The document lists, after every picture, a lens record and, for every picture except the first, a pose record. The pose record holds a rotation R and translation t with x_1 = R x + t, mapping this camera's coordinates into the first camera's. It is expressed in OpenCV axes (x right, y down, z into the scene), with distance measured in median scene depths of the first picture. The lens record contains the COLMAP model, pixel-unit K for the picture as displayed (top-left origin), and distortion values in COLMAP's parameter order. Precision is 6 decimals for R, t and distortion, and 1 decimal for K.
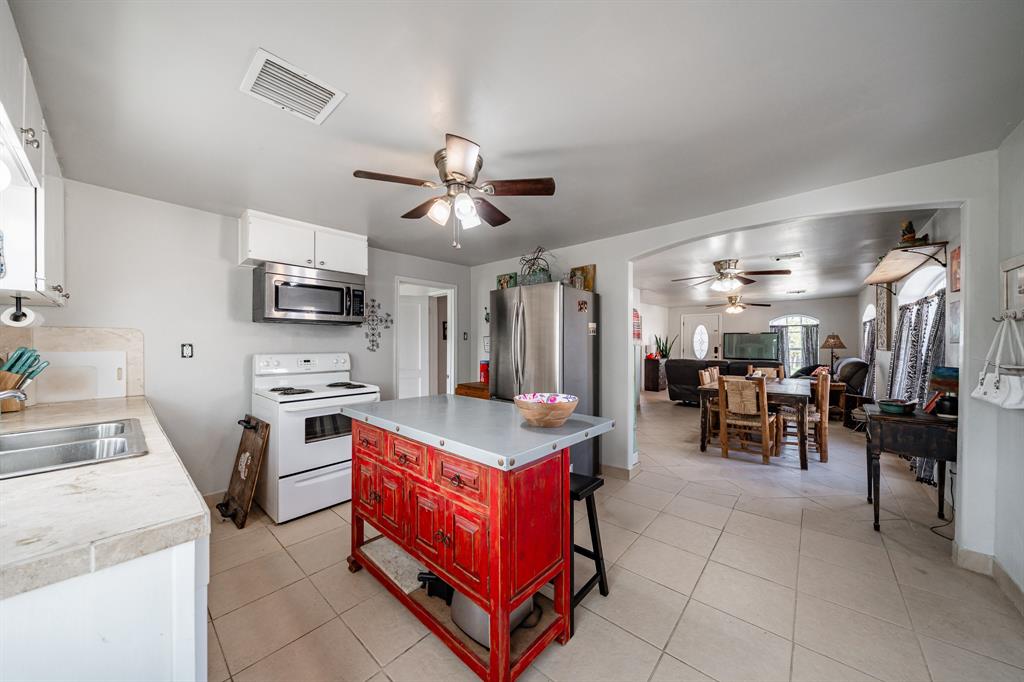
lens RADIAL K [[352.8, 0, 501.6], [0, 352.8, 341.6], [0, 0, 1]] dist [-0.005771, -0.000165]
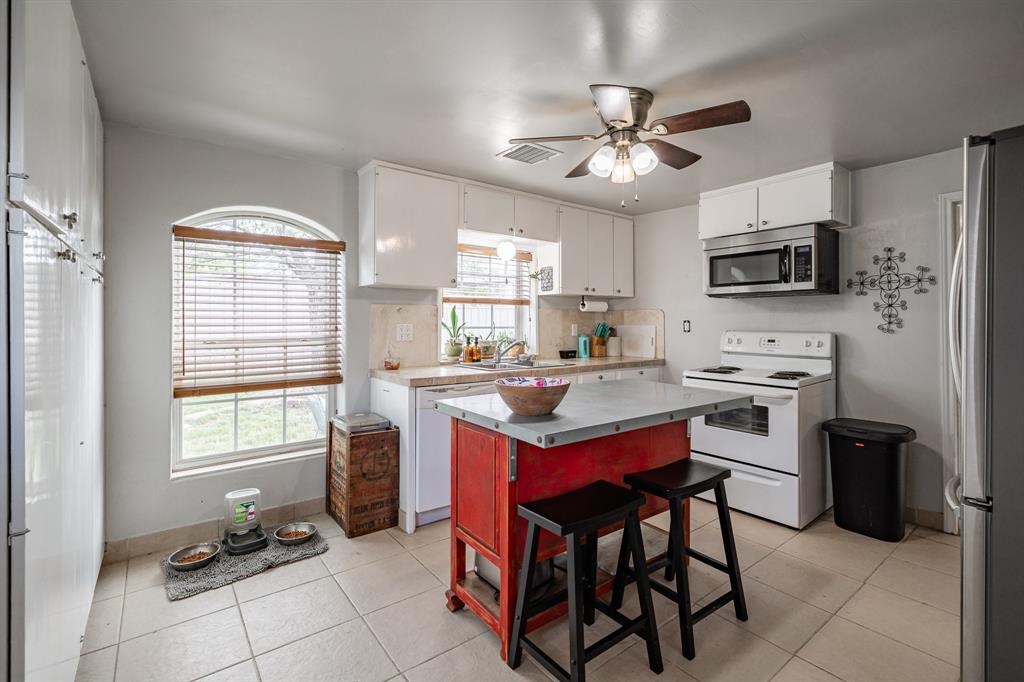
lens RADIAL K [[463.6, 0, 510.8], [0, 463.6, 322.0], [0, 0, 1]] dist [-0.000291, -0.000085]
pose [[-0.182452, 0.001334, -0.983214, 1.033837], [0.004905, 0.999988, 0.000446, 0.010306], [0.983202, -0.004742, -0.182457, 0.939325]]
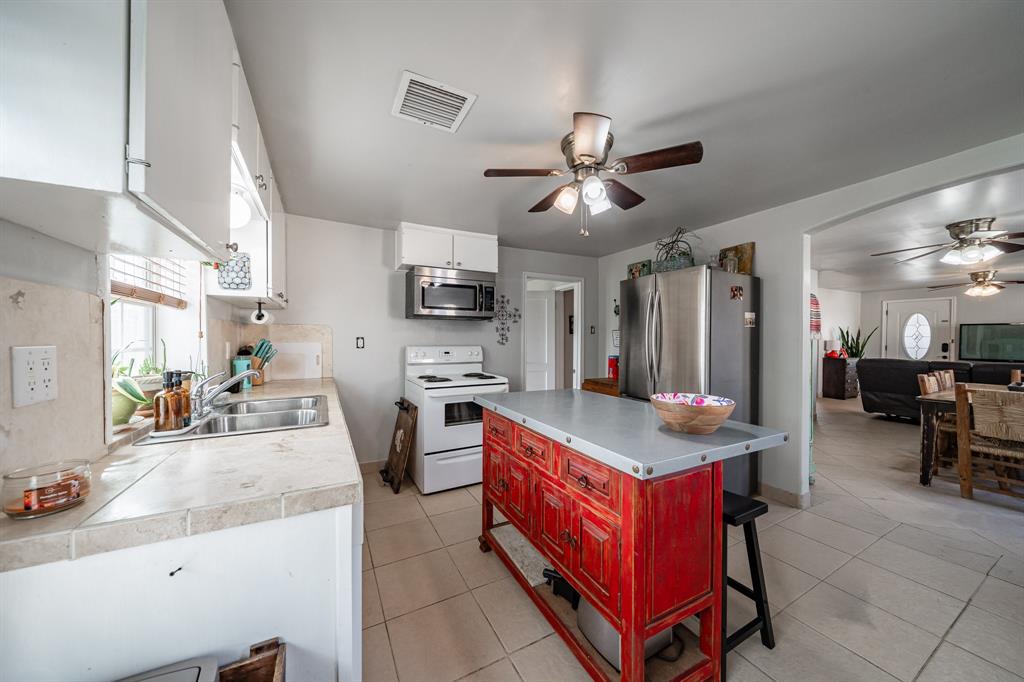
lens RADIAL K [[352.8, 0, 501.6], [0, 352.8, 341.6], [0, 0, 1]] dist [-0.005771, -0.000165]
pose [[0.938034, 0.006203, -0.346487, -0.003763], [-0.000745, 0.999874, 0.015882, 0.002861], [0.346542, -0.014640, 0.937920, 0.017300]]
